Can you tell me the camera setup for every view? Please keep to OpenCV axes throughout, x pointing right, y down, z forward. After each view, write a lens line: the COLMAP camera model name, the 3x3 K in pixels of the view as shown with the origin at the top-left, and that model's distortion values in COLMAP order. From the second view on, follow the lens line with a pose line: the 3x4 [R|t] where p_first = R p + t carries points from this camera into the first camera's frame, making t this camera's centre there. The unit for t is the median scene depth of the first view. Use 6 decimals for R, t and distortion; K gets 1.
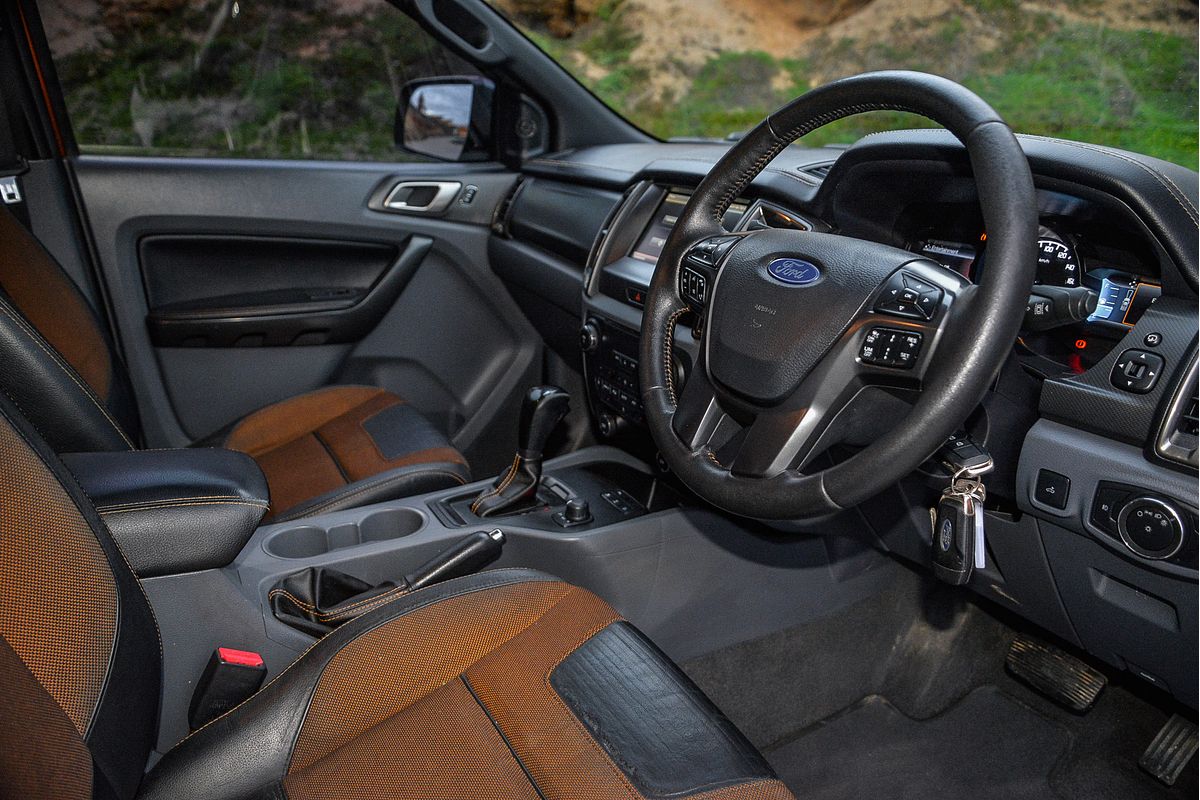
lens RADIAL K [[896.3, 0, 600.0], [0, 896.3, 400.0], [0, 0, 1]] dist [-0.005403, -0.003187]
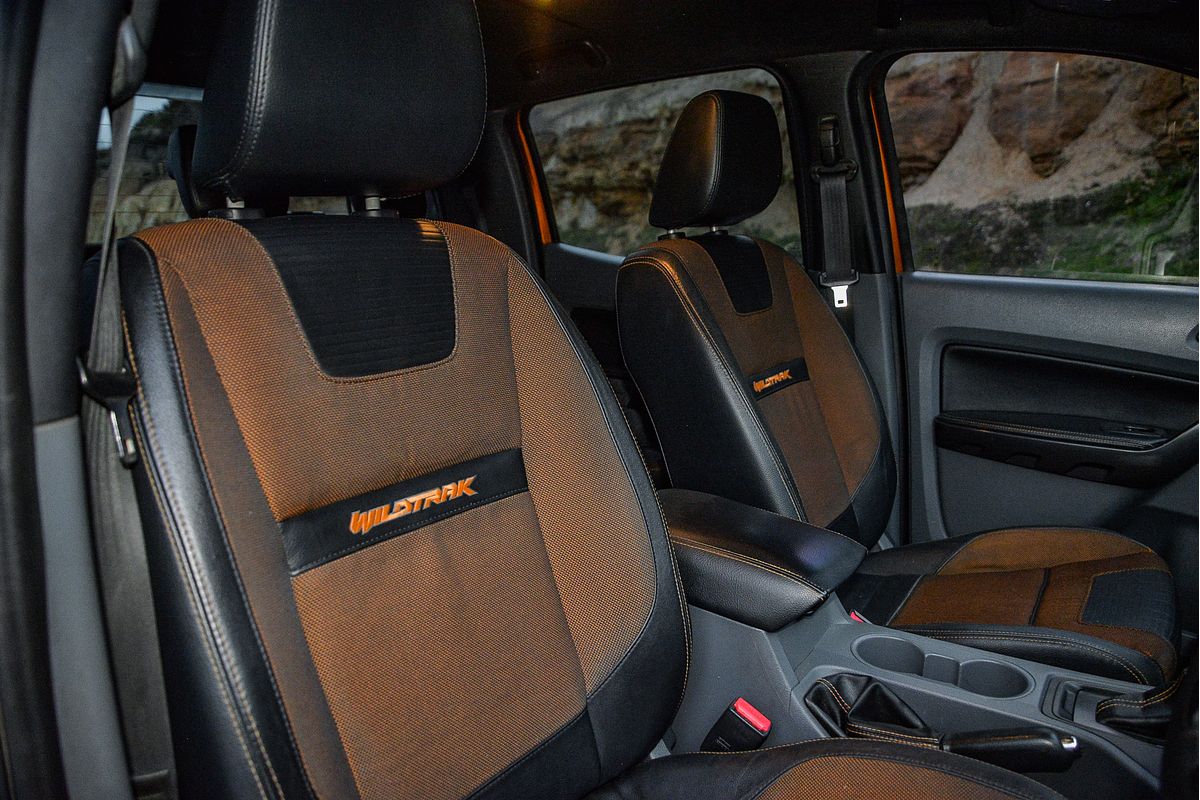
lens RADIAL K [[865.9, 0, 600.0], [0, 865.9, 400.0], [0, 0, 1]] dist [-0.059376, 0.003779]
pose [[0.396584, 0.138898, -0.907430, 0.256205], [-0.251524, 0.967101, 0.038106, -0.048027], [0.882869, 0.213128, 0.418472, 0.190391]]
